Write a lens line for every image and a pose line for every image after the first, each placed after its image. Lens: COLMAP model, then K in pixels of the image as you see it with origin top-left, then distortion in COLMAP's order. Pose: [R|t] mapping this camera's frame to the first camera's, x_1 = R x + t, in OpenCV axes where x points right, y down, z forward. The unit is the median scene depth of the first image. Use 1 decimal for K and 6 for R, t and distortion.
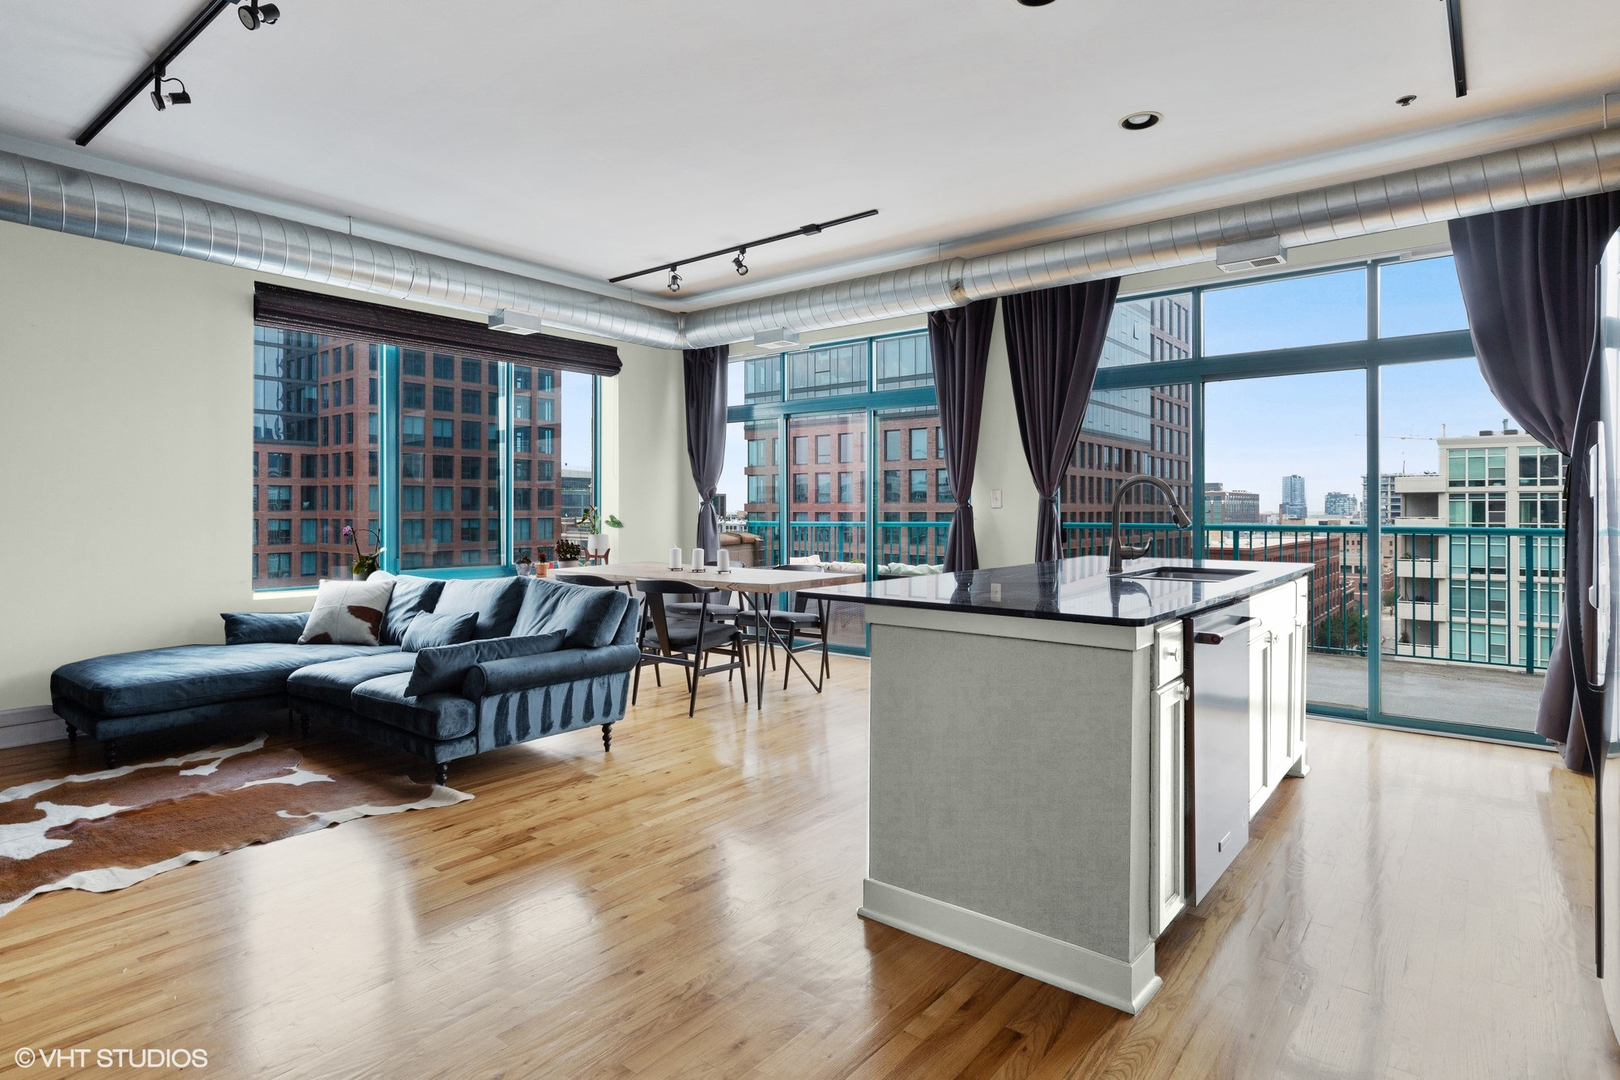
lens RADIAL K [[861.5, 0, 803.4], [0, 861.5, 505.6], [0, 0, 1]] dist [-0.000721, 0.000344]
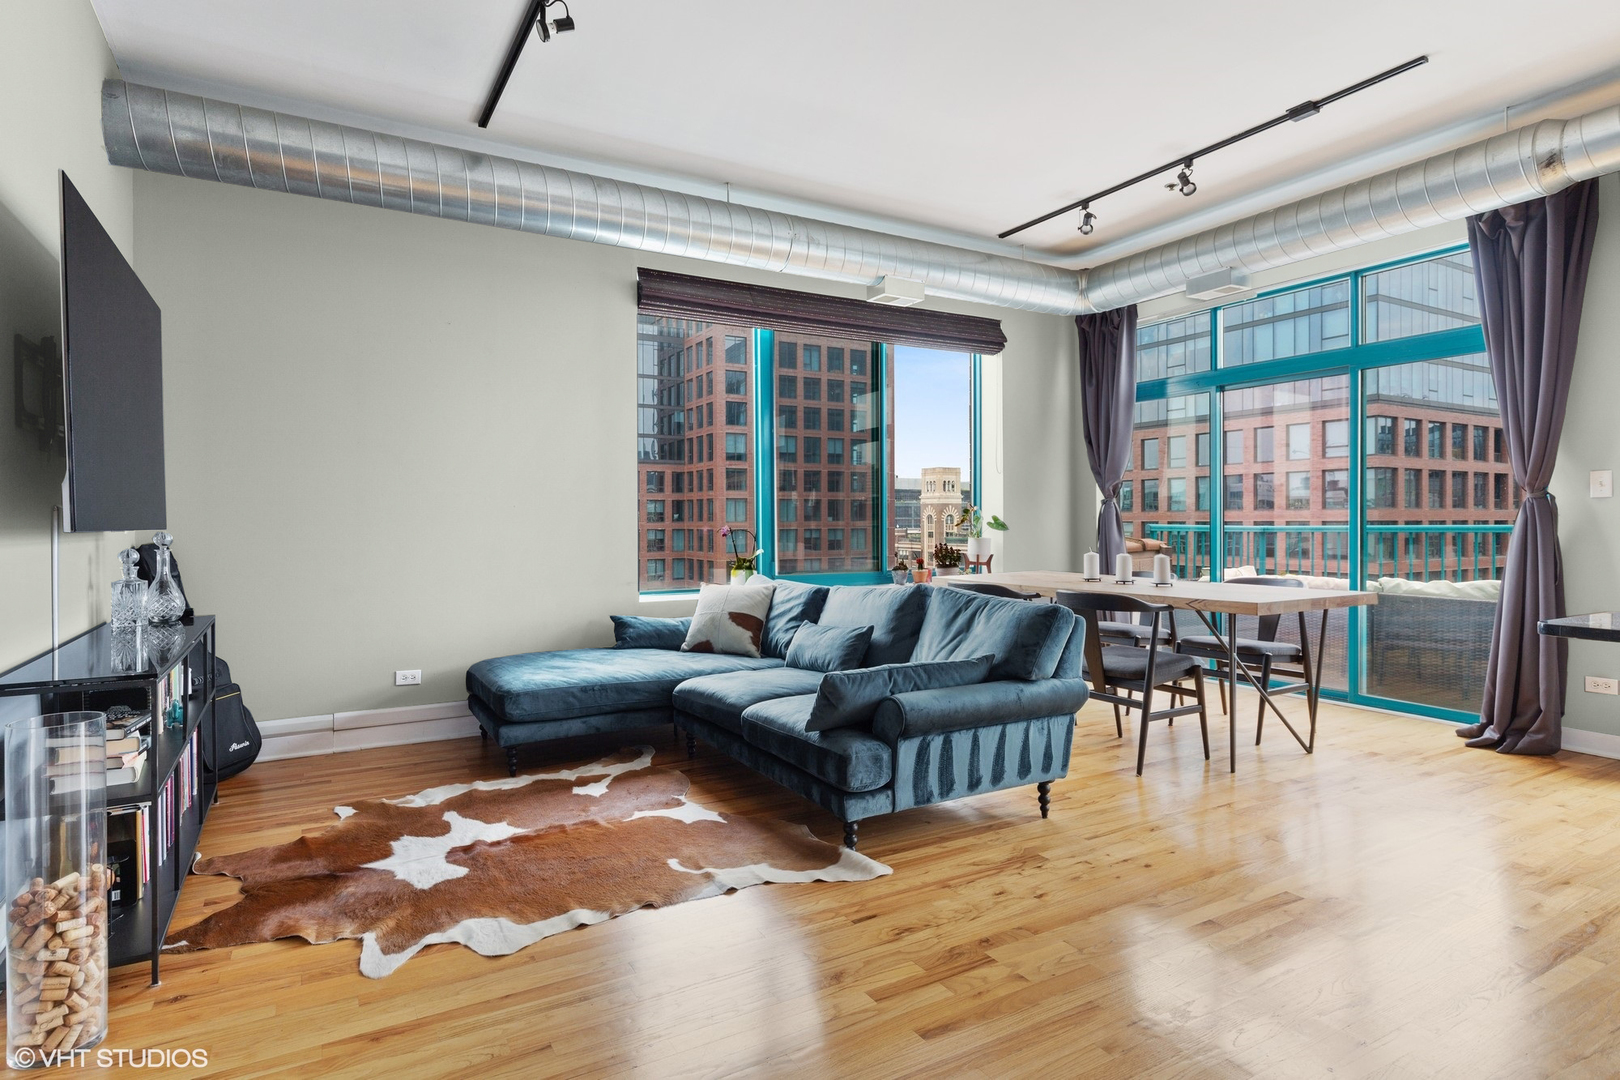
lens RADIAL K [[862.7, 0, 804.1], [0, 862.7, 524.6], [0, 0, 1]] dist [0.000413, 0.000111]
pose [[0.930290, -0.002379, -0.366818, -0.112715], [0.005732, 0.999951, 0.008053, 0.016084], [0.366781, -0.009594, 0.930258, 0.170418]]
